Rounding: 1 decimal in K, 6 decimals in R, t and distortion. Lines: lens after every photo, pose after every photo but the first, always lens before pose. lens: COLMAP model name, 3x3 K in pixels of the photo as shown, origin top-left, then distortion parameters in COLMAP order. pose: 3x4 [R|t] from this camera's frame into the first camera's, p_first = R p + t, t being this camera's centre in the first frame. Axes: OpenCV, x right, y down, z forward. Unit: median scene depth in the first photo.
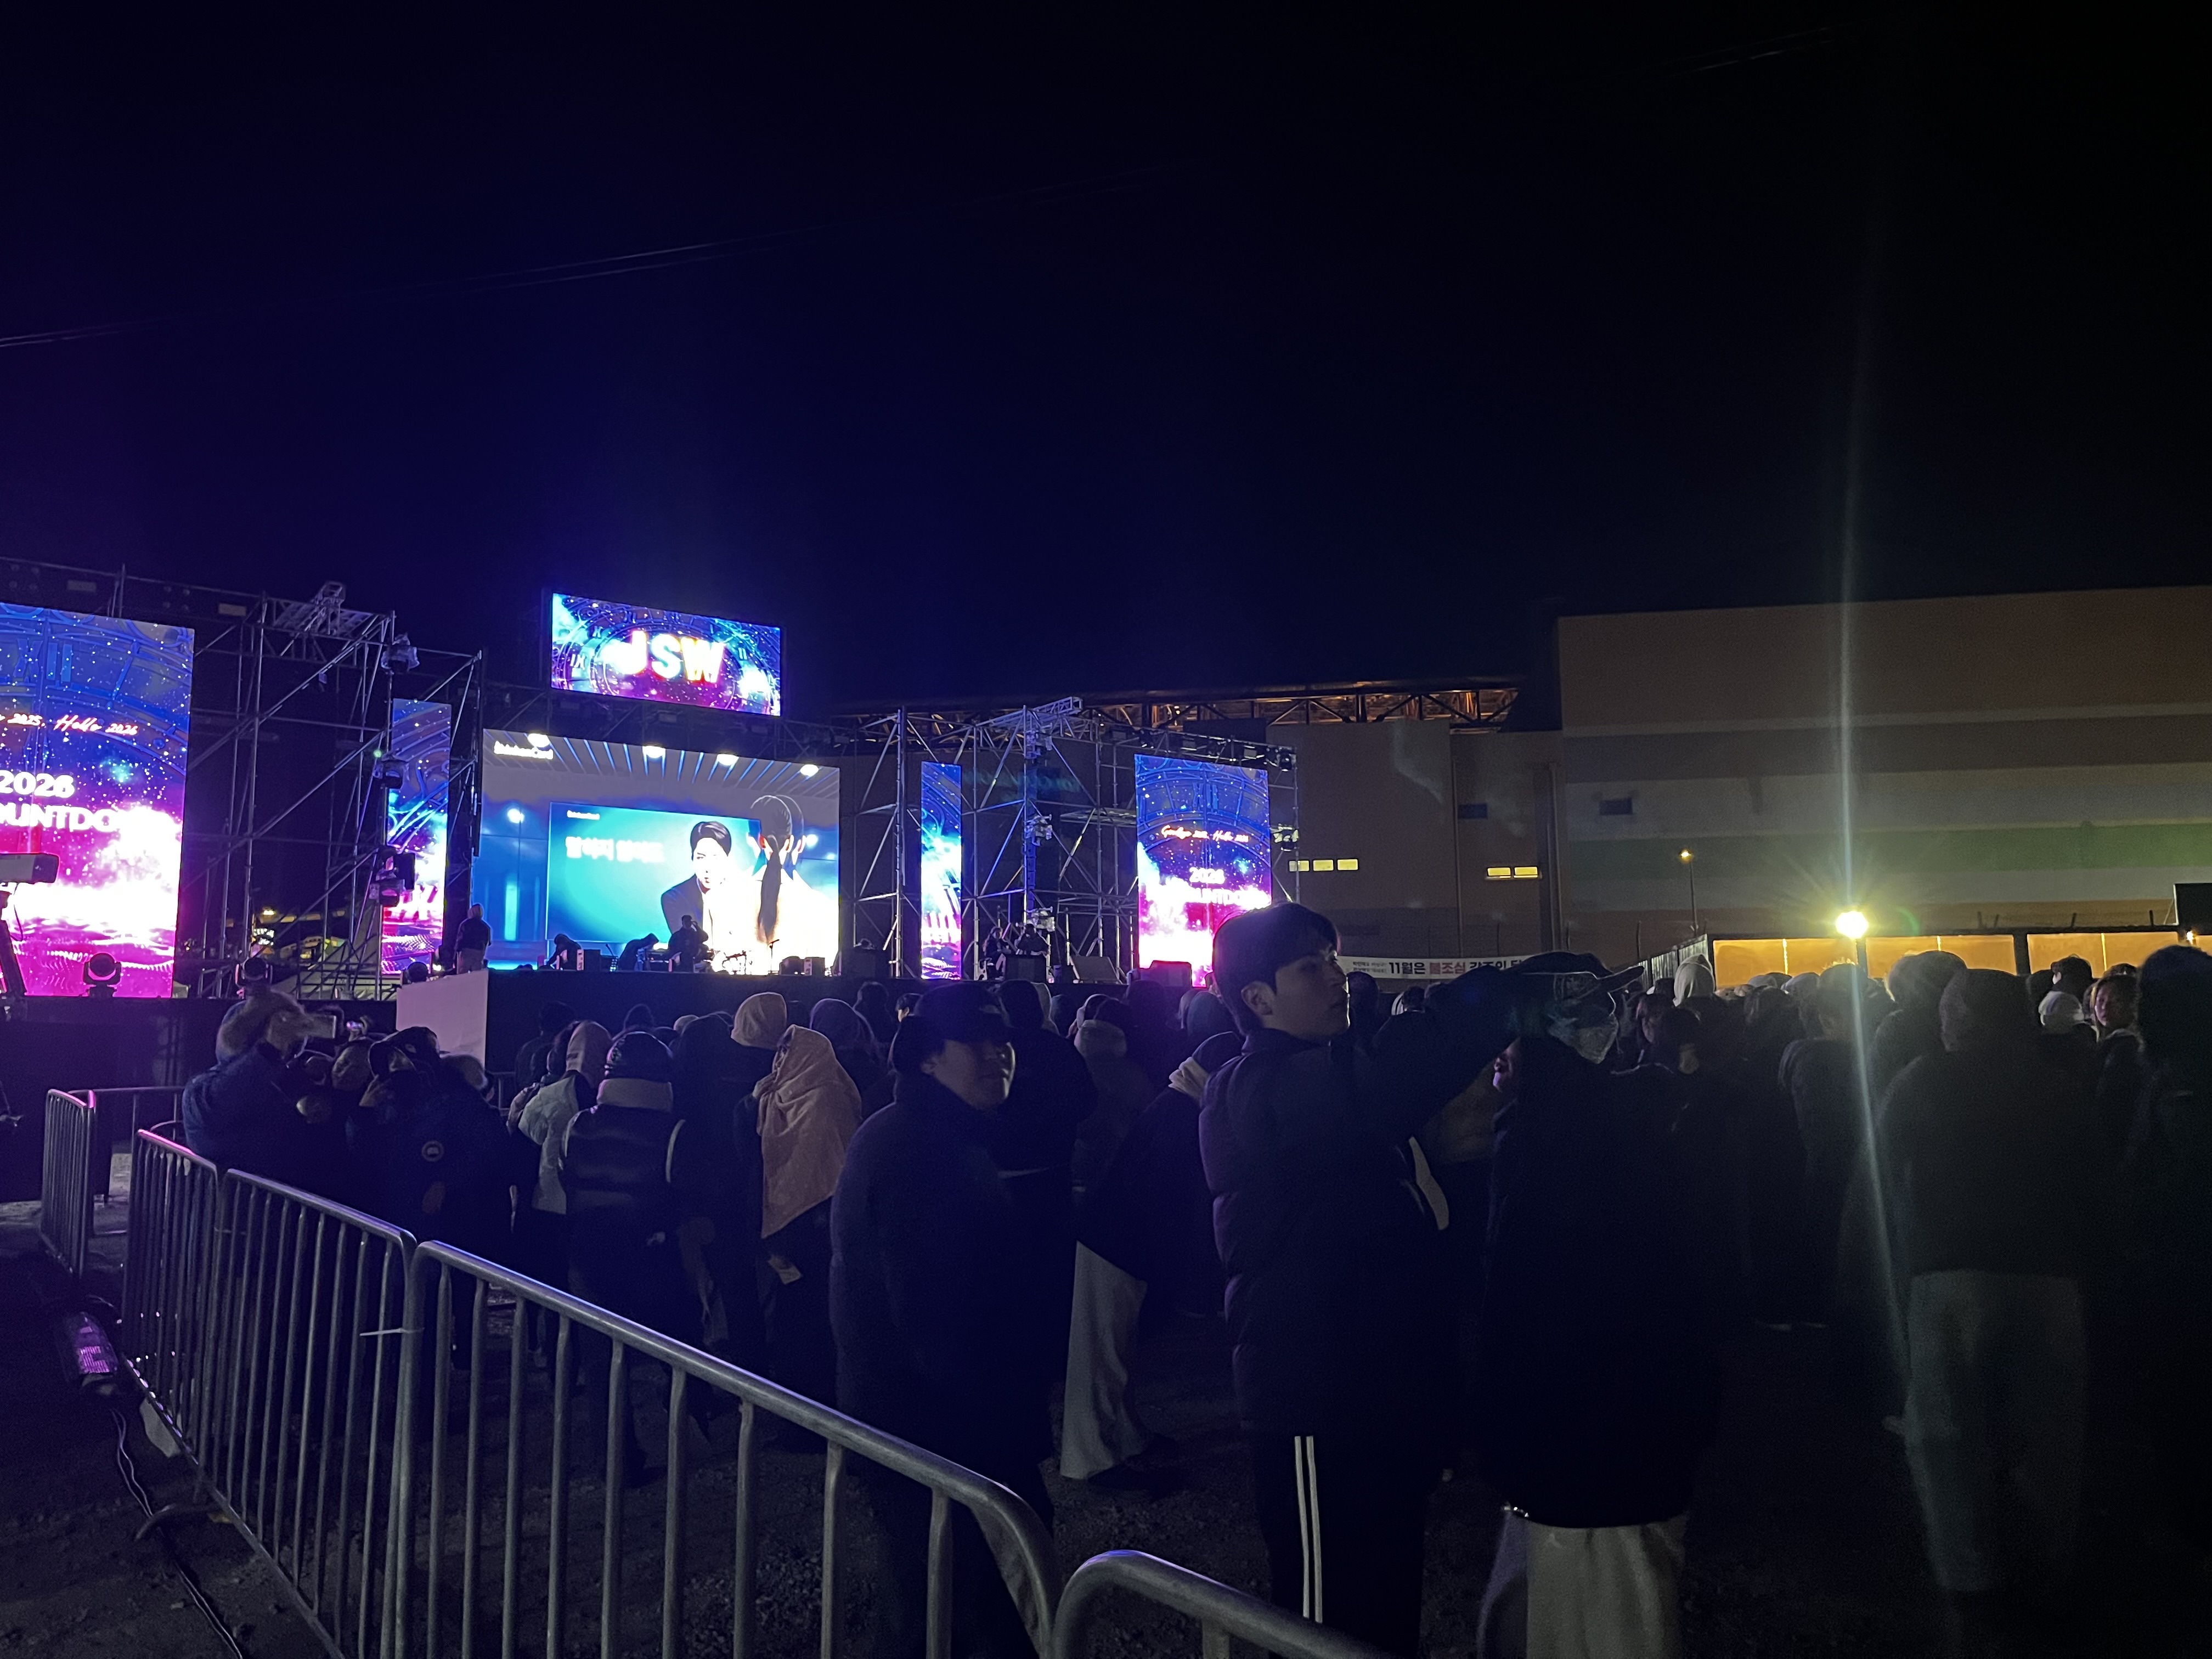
lens RADIAL K [[1679.6, 0, 1106.0], [0, 1679.6, 829.5], [0, 0, 1]] dist [0.061632, 0.000620]
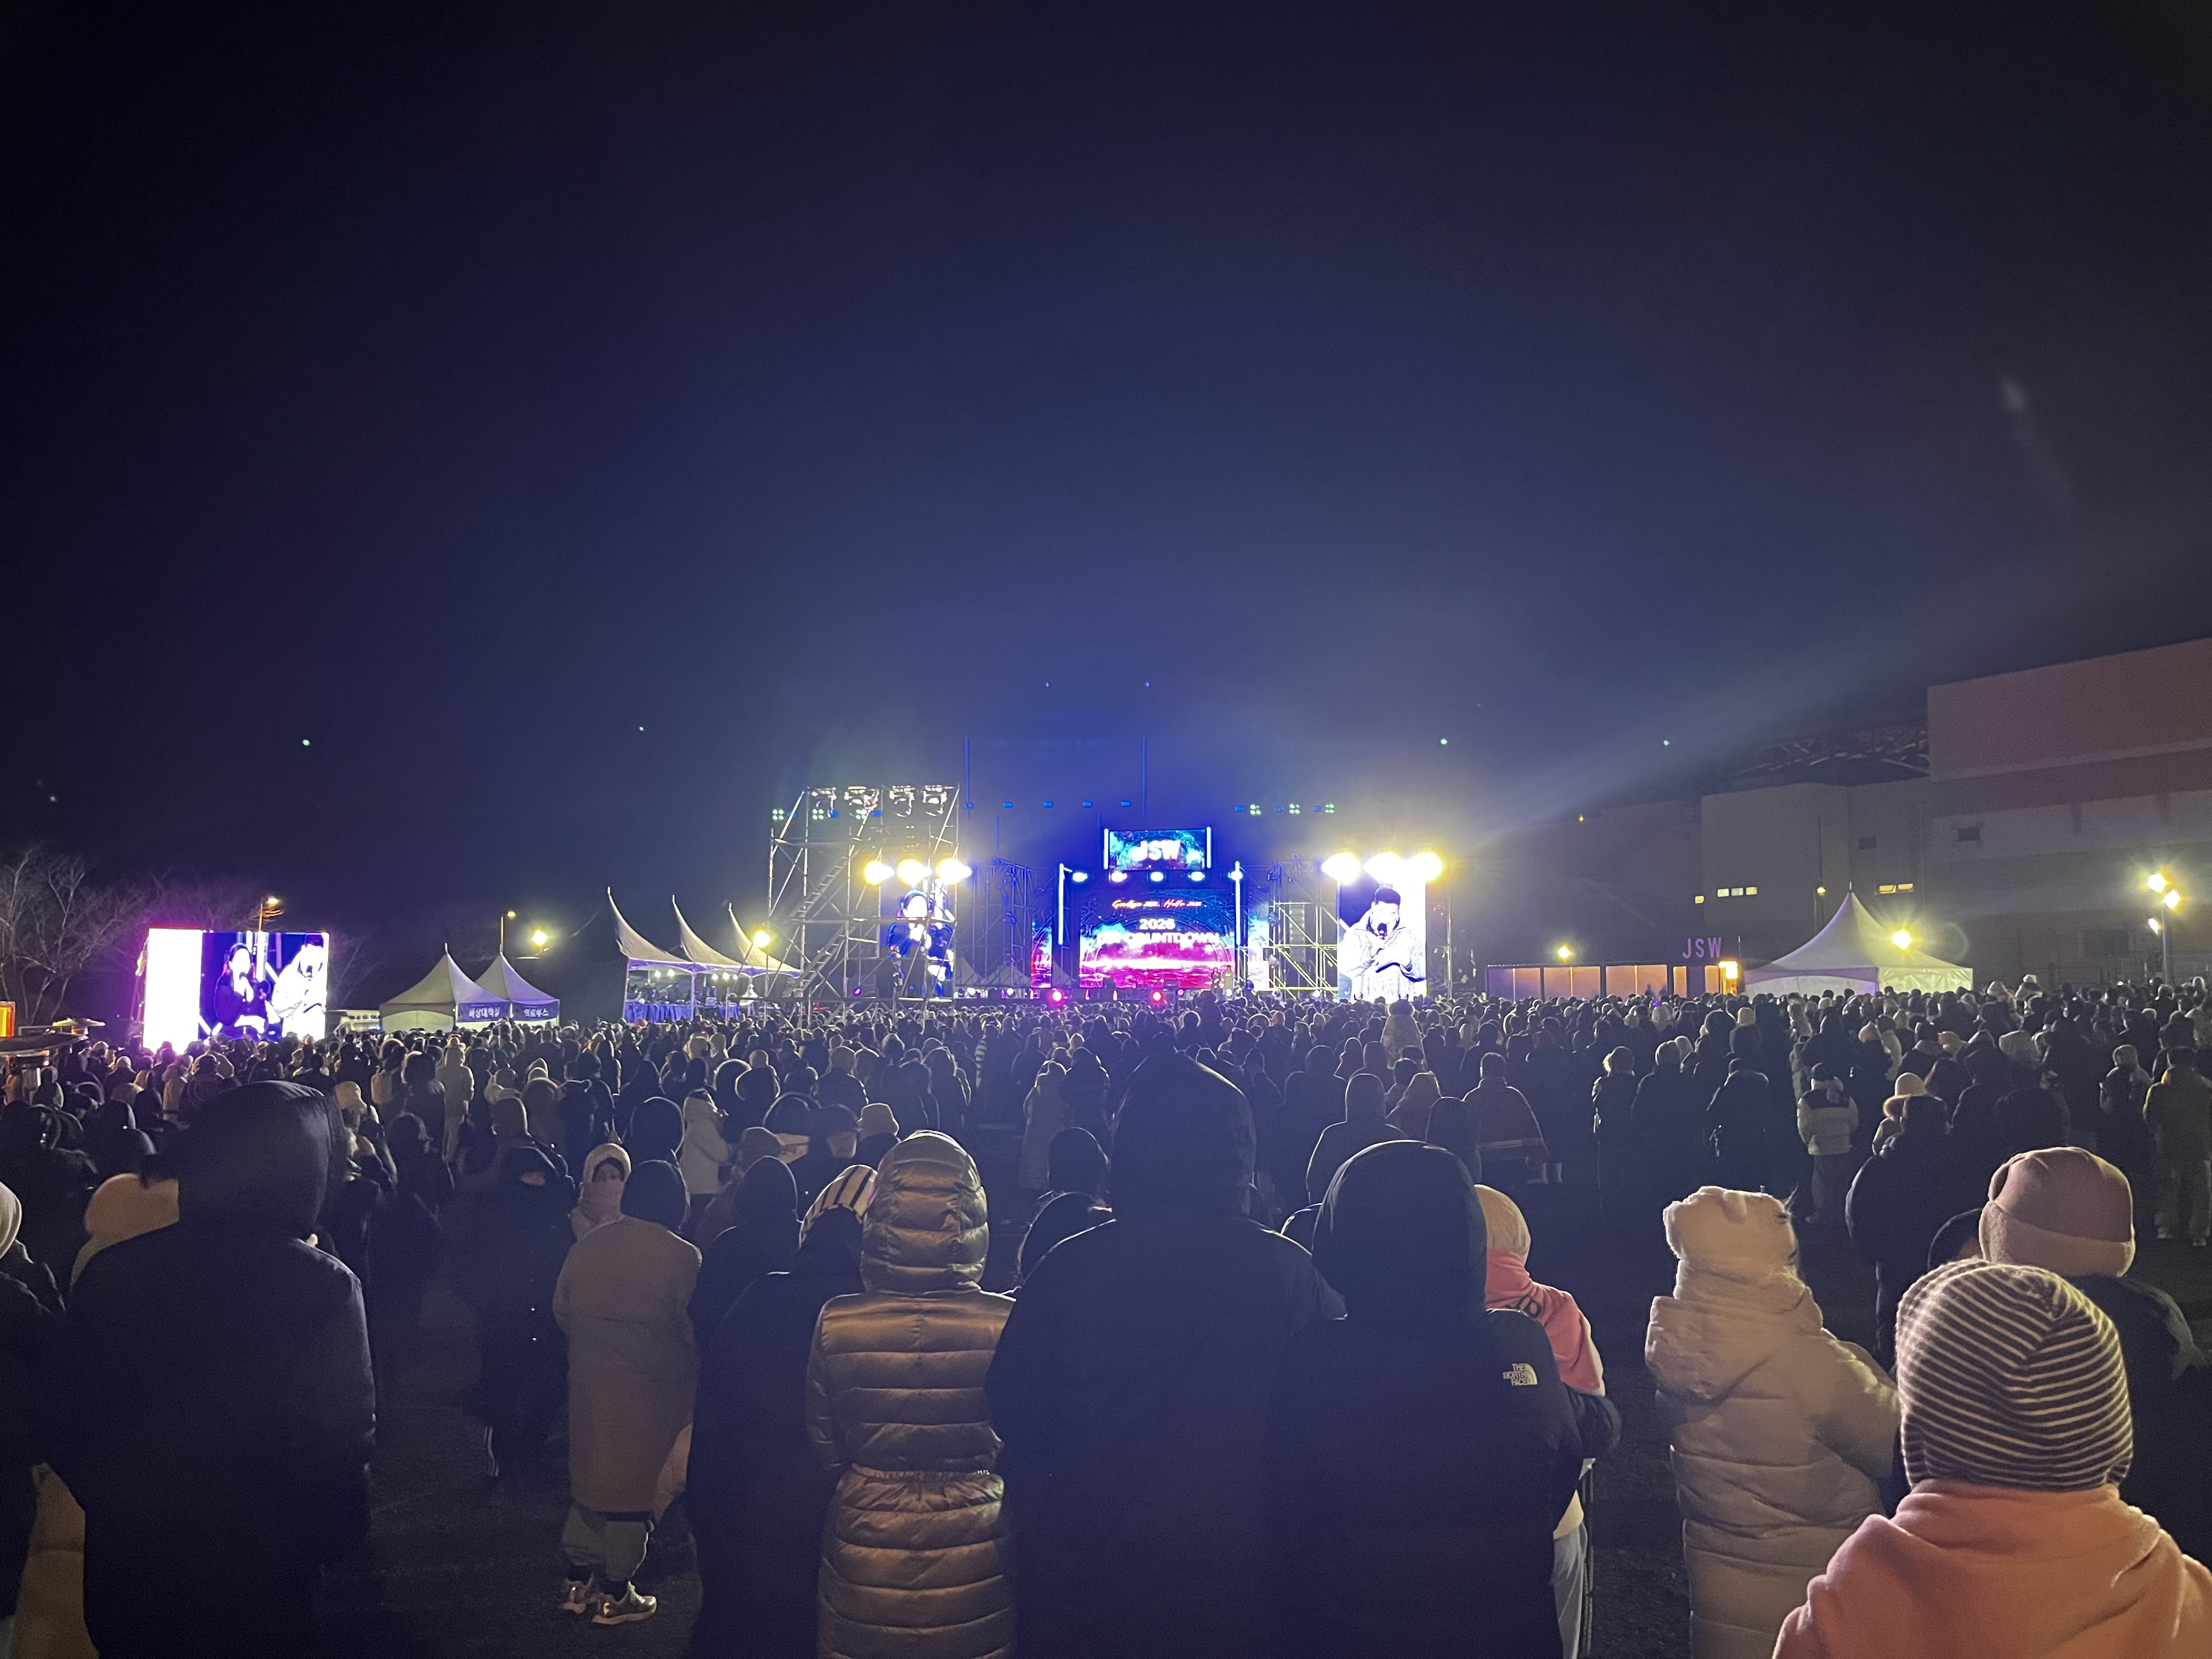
lens RADIAL K [[1679.6, 0, 1106.0], [0, 1679.6, 829.5], [0, 0, 1]] dist [0.061632, 0.000620]
pose [[0.660276, -0.074514, -0.747317, 1.411234], [0.096118, 0.995267, -0.014315, -0.103180], [0.744847, -0.062379, 0.664313, -0.582413]]
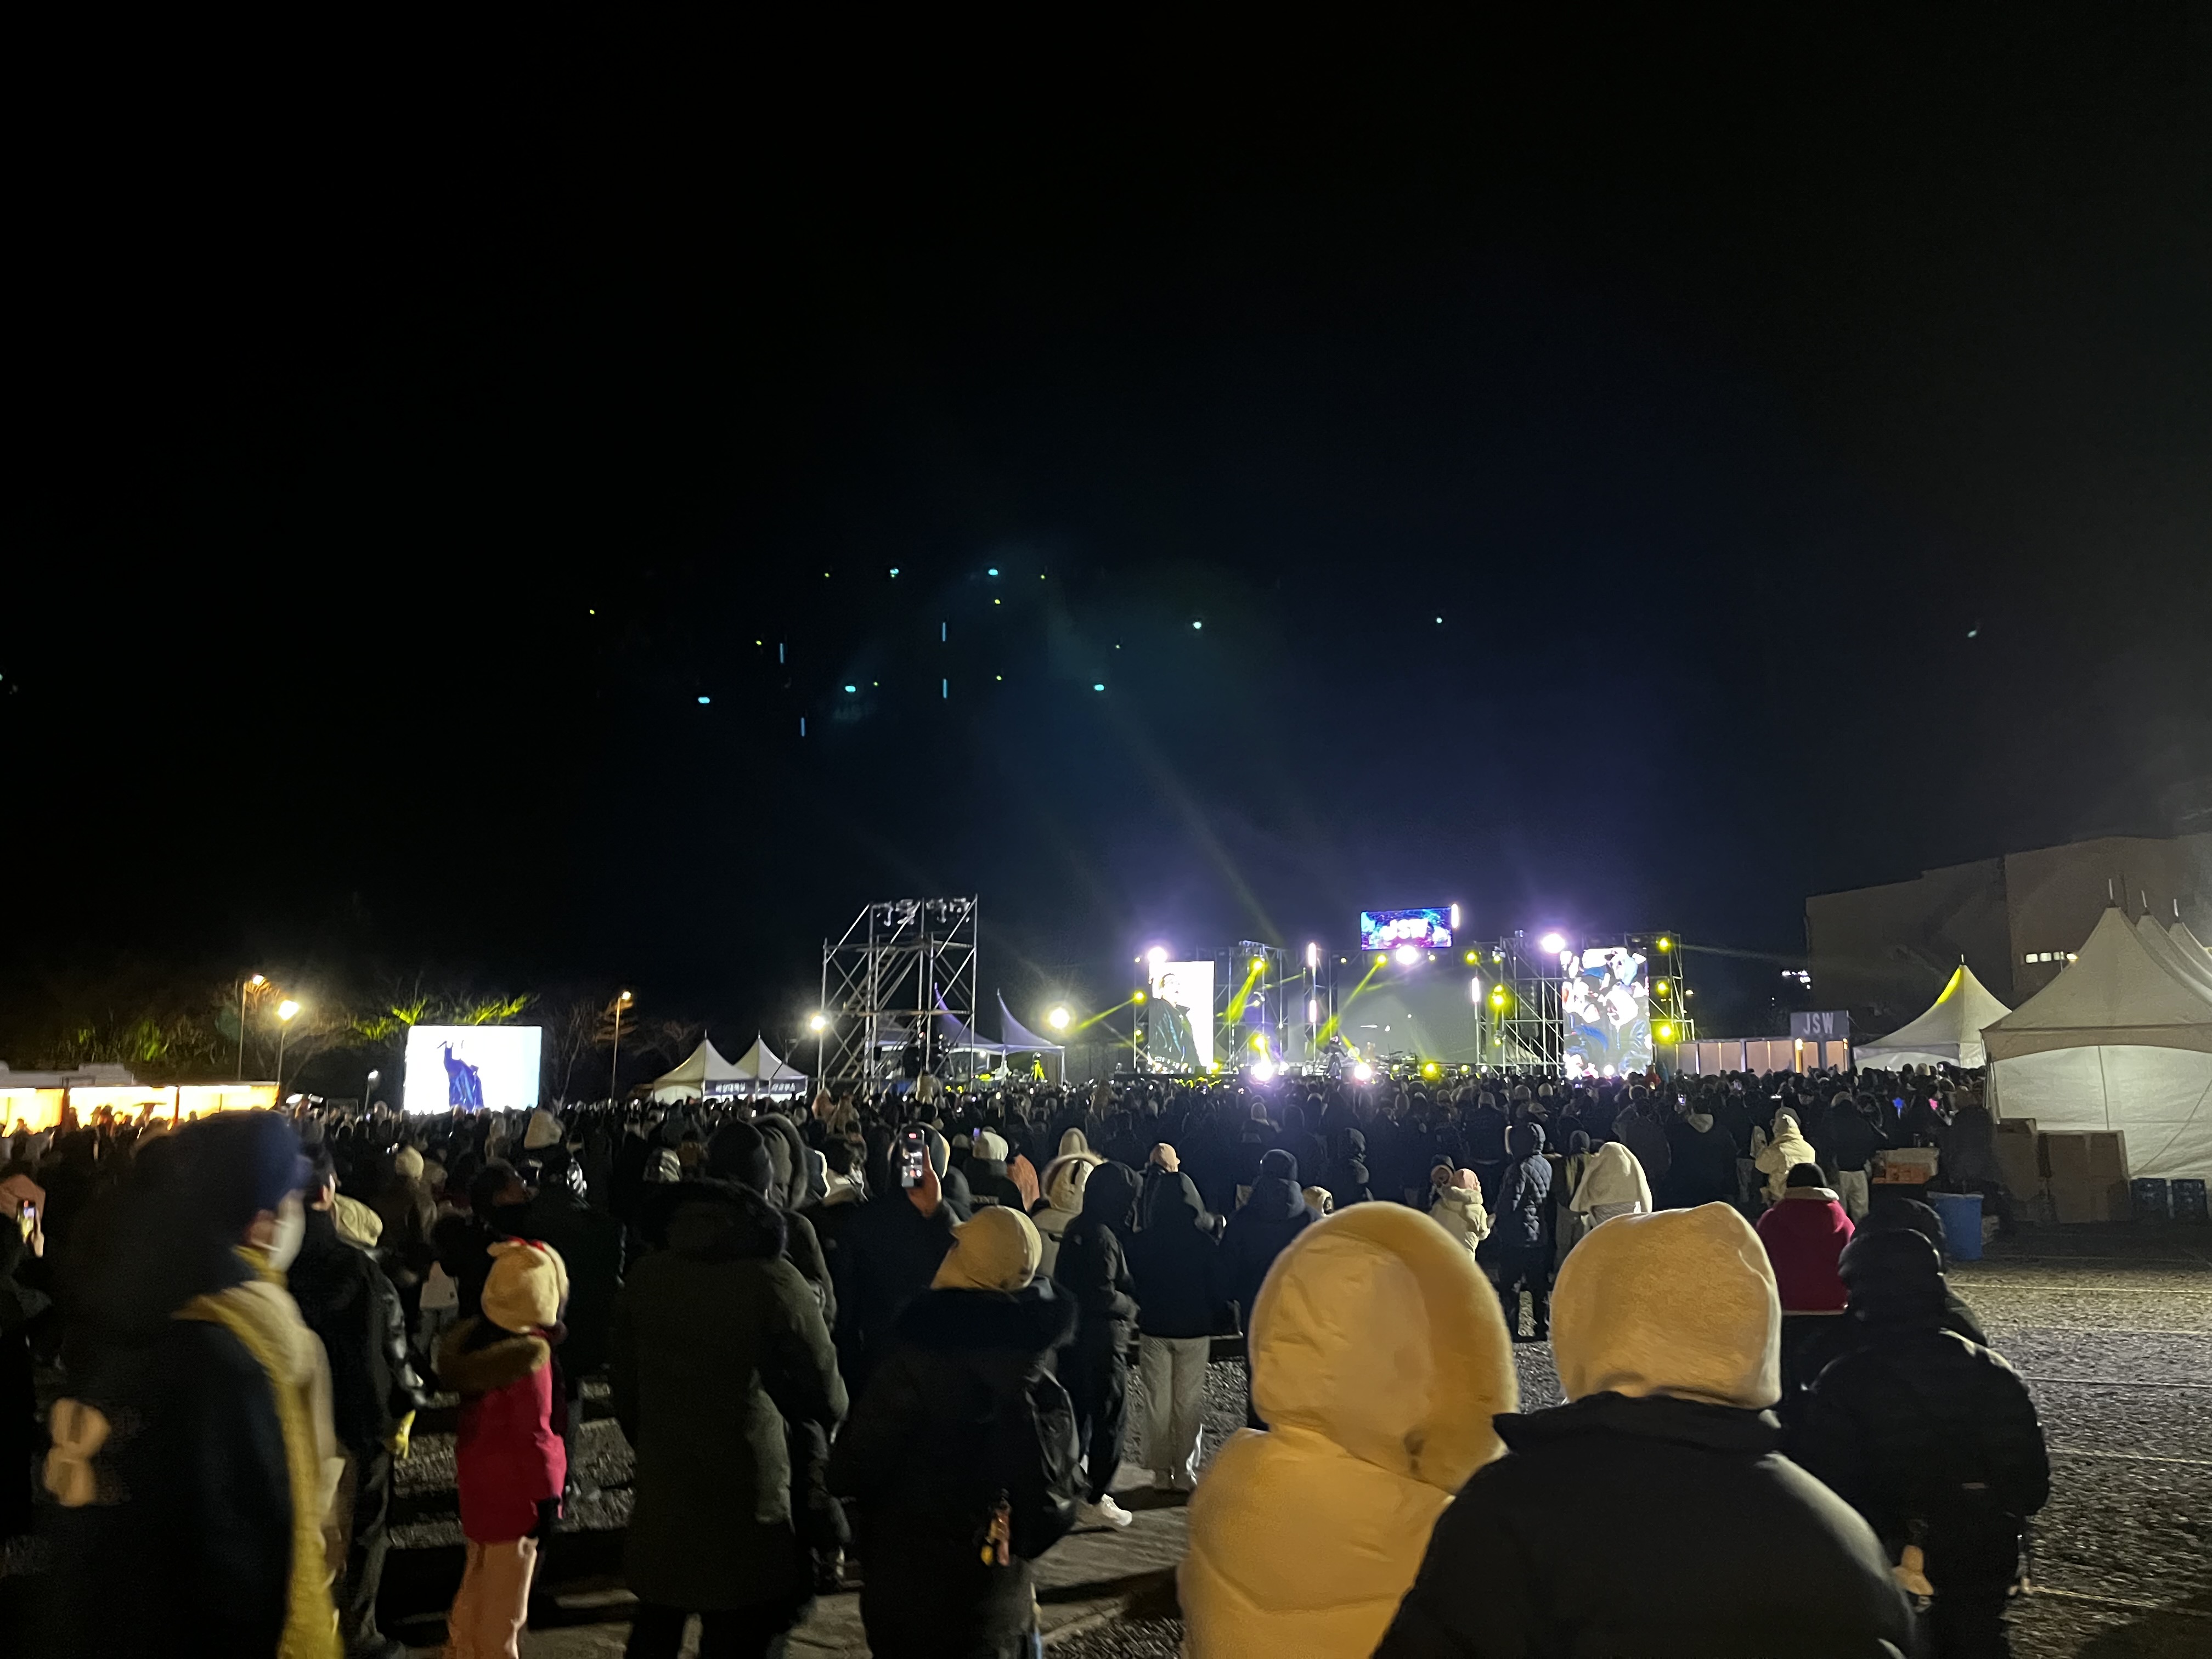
lens RADIAL K [[1679.6, 0, 1106.0], [0, 1679.6, 829.5], [0, 0, 1]] dist [0.061632, 0.000620]
pose [[0.399357, -0.130590, -0.907447, 1.751606], [0.121587, 0.988604, -0.088760, -0.080650], [0.908697, -0.074887, 0.410684, -0.362909]]
